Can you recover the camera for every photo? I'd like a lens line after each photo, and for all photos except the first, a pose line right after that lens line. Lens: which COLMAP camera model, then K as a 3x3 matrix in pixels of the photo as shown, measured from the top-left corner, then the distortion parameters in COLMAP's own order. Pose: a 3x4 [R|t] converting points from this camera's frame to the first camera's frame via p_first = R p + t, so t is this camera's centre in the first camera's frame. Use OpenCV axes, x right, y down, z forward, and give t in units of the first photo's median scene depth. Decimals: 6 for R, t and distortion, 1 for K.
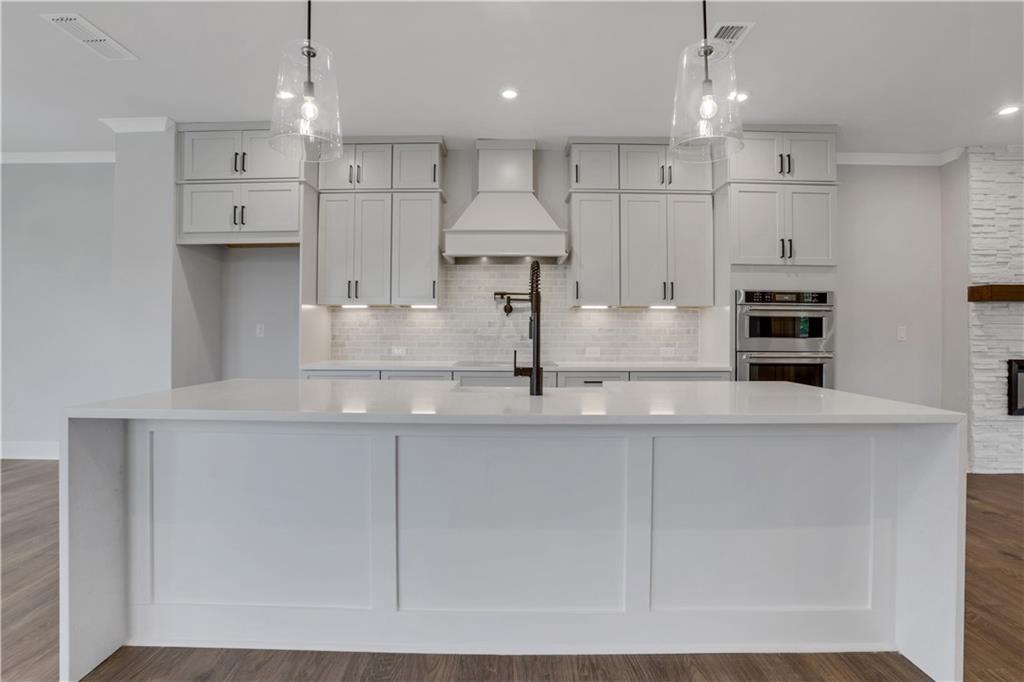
lens RADIAL K [[478.6, 0, 512.0], [0, 478.6, 341.0], [0, 0, 1]] dist [-0.072914, 0.032191]
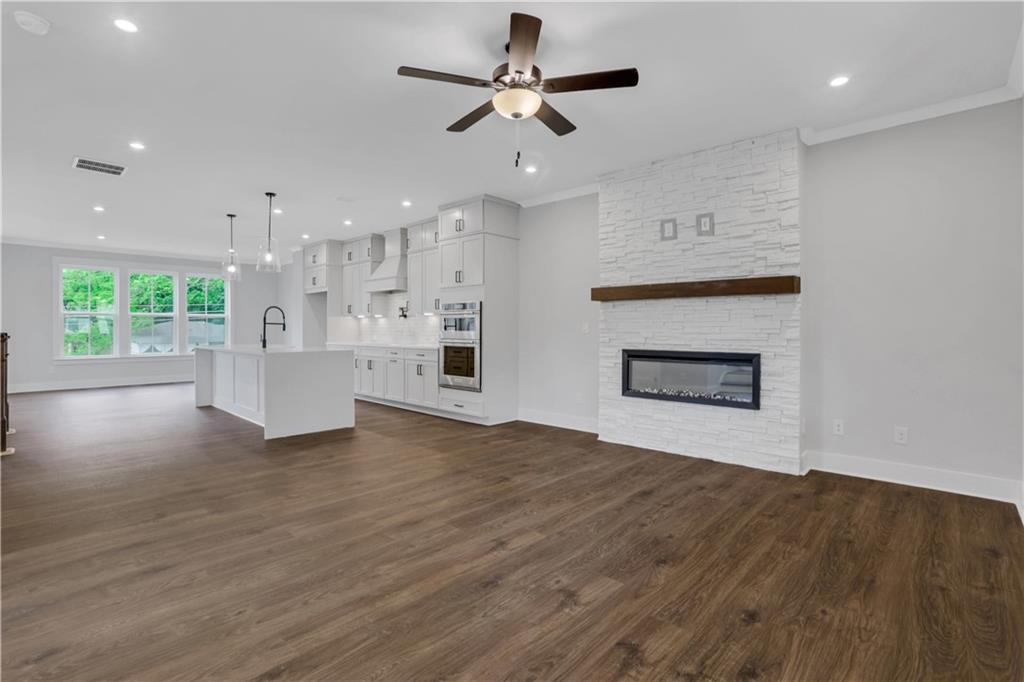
lens RADIAL K [[478.6, 0, 512.0], [0, 478.6, 341.0], [0, 0, 1]] dist [-0.072914, 0.032191]
pose [[0.731938, 0.012391, -0.681258, 1.709880], [-0.008174, 0.999922, 0.009405, 0.010995], [0.681322, -0.001315, 0.731983, -0.097369]]
